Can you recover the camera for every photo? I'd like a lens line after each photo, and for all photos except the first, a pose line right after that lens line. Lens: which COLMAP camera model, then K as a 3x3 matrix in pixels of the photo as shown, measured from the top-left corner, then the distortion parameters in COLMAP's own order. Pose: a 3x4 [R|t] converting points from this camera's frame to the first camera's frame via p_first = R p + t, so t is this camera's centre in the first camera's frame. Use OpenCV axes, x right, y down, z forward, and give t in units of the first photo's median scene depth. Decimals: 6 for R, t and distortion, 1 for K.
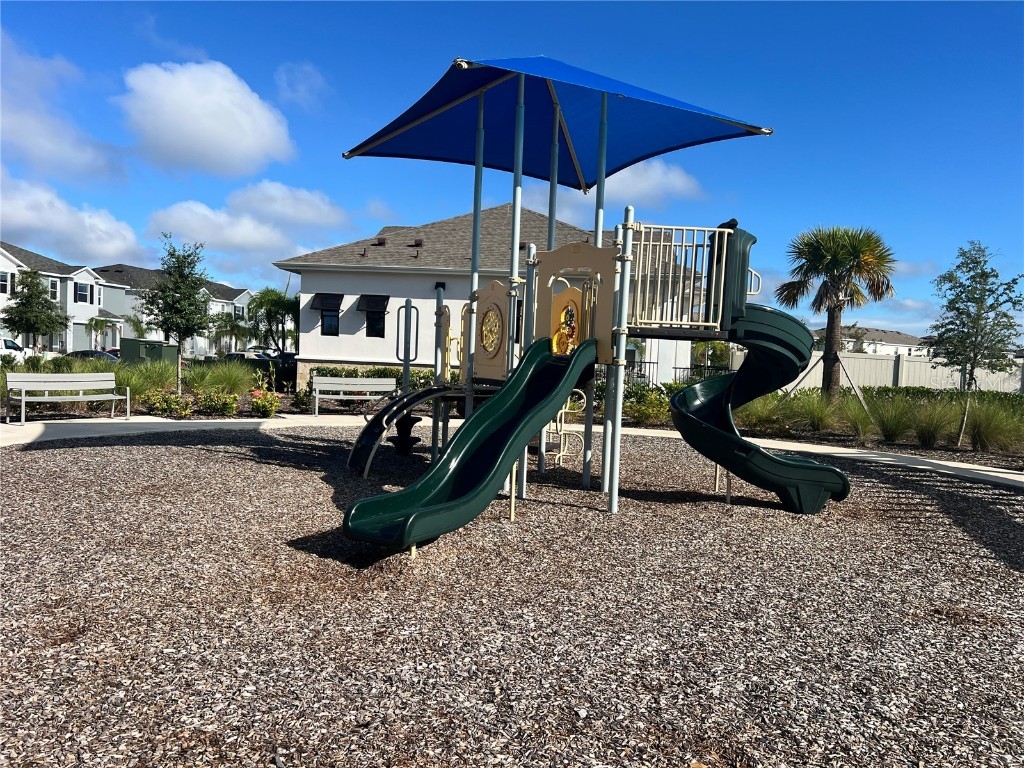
lens RADIAL K [[769.1, 0, 512.0], [0, 769.1, 384.0], [0, 0, 1]] dist [0.022006, -0.022857]
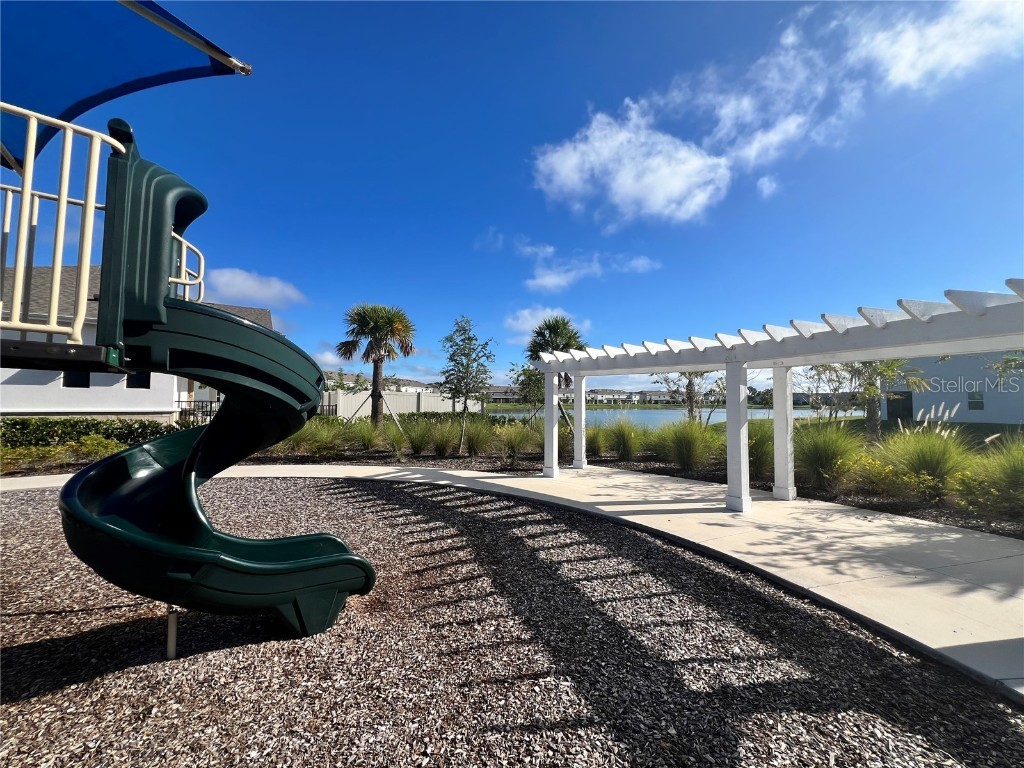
lens RADIAL K [[415.4, 0, 512.0], [0, 415.4, 384.0], [0, 0, 1]] dist [-0.000413, -0.000032]
pose [[0.772093, -0.008289, 0.635456, 0.442402], [0.047306, 0.997890, -0.044461, -0.032264], [-0.633747, 0.064389, 0.770856, 0.925166]]
